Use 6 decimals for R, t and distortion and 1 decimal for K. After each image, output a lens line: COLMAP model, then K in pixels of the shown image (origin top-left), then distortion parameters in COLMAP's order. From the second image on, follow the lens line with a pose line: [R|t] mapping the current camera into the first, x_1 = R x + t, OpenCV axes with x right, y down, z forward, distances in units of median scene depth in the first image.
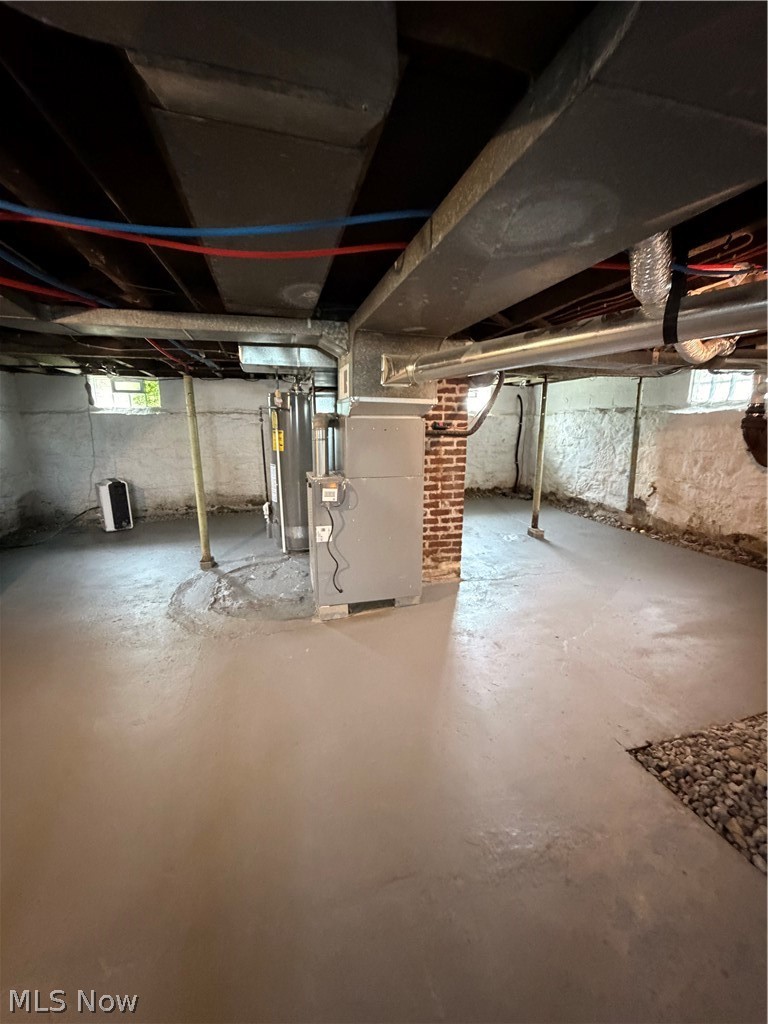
lens RADIAL K [[412.1, 0, 384.3], [0, 412.1, 512.9], [0, 0, 1]] dist [0.000897, 0.000626]
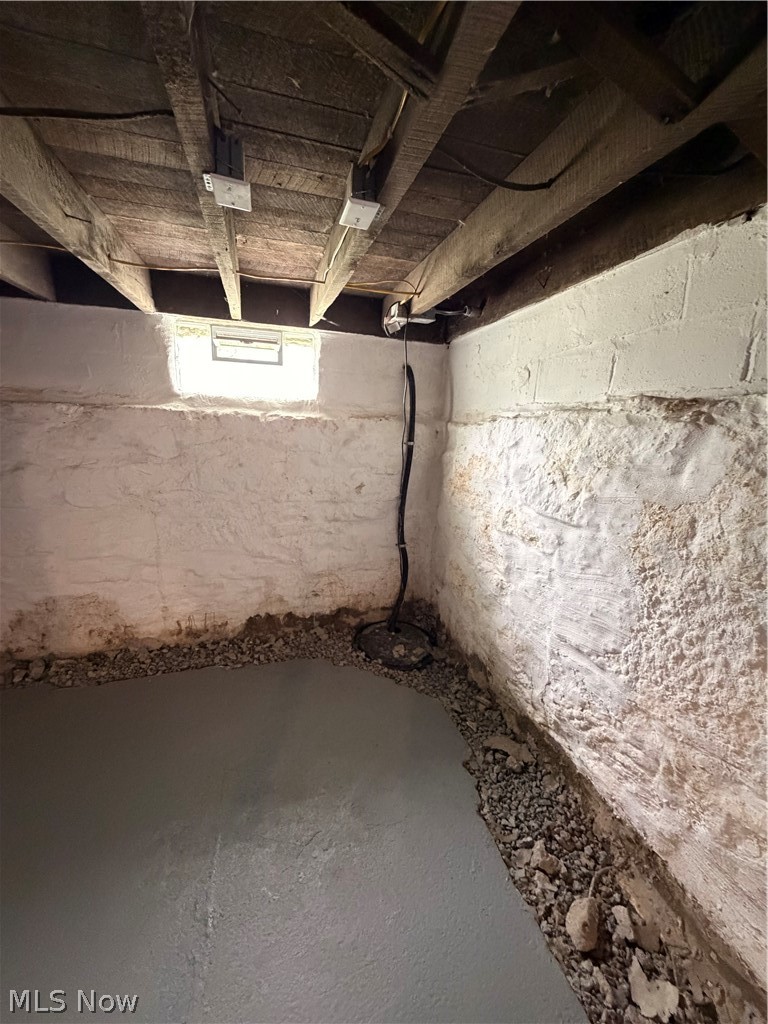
lens RADIAL K [[412.1, 0, 382.6], [0, 412.1, 511.9], [0, 0, 1]] dist [0.000897, 0.000626]
pose [[0.999184, 0.040058, 0.005232, 0.313012], [-0.039990, 0.999122, -0.012468, -0.153397], [-0.005727, 0.012249, 0.999909, 0.648135]]
